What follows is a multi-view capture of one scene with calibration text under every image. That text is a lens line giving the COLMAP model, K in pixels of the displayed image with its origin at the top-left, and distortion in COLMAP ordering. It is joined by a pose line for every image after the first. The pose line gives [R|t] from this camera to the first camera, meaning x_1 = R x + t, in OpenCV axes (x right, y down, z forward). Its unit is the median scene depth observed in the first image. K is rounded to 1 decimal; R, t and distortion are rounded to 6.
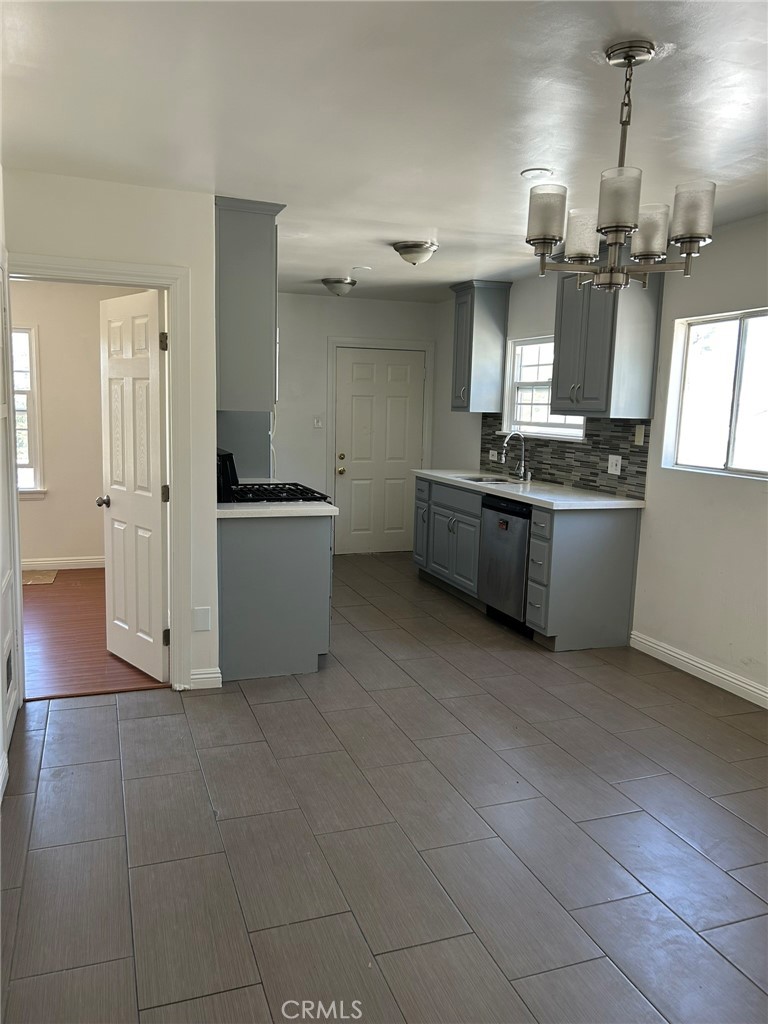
lens RADIAL K [[774.6, 0, 382.9], [0, 774.6, 514.8], [0, 0, 1]] dist [0.001301, -0.001892]
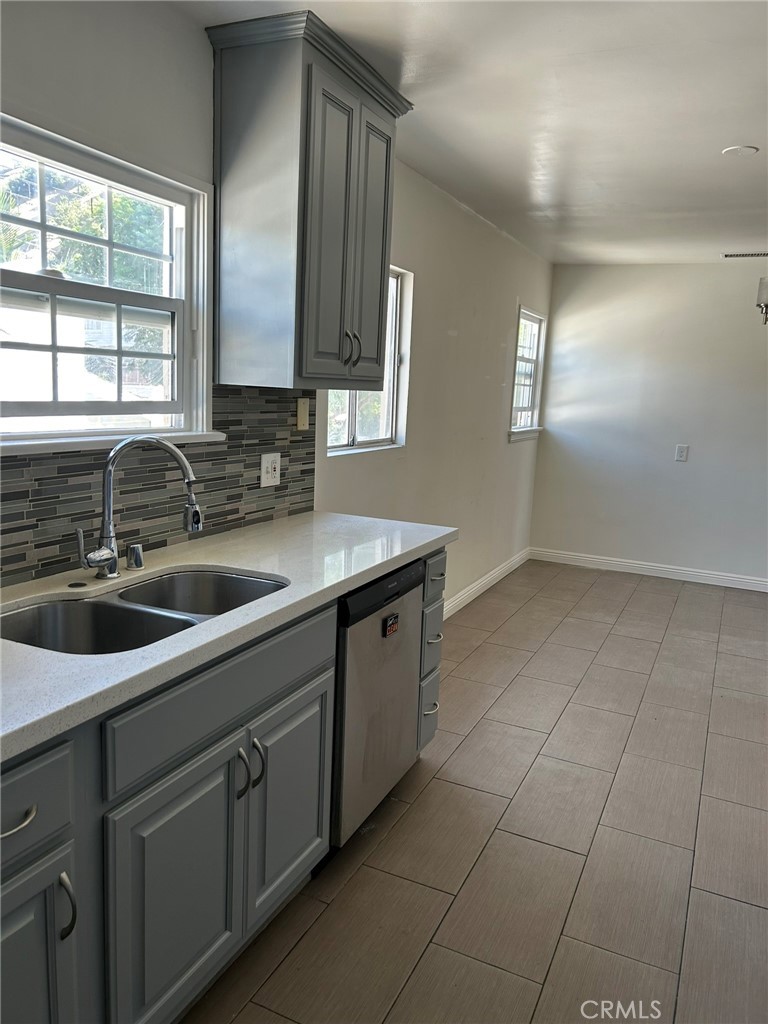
lens RADIAL K [[774.6, 0, 377.4], [0, 774.6, 512.8], [0, 0, 1]] dist [0.001301, -0.001892]
pose [[-0.693050, -0.177240, 0.698762, -0.161770], [0.035106, 0.959856, 0.278286, -0.190683], [-0.720035, 0.217397, -0.659006, 1.327188]]
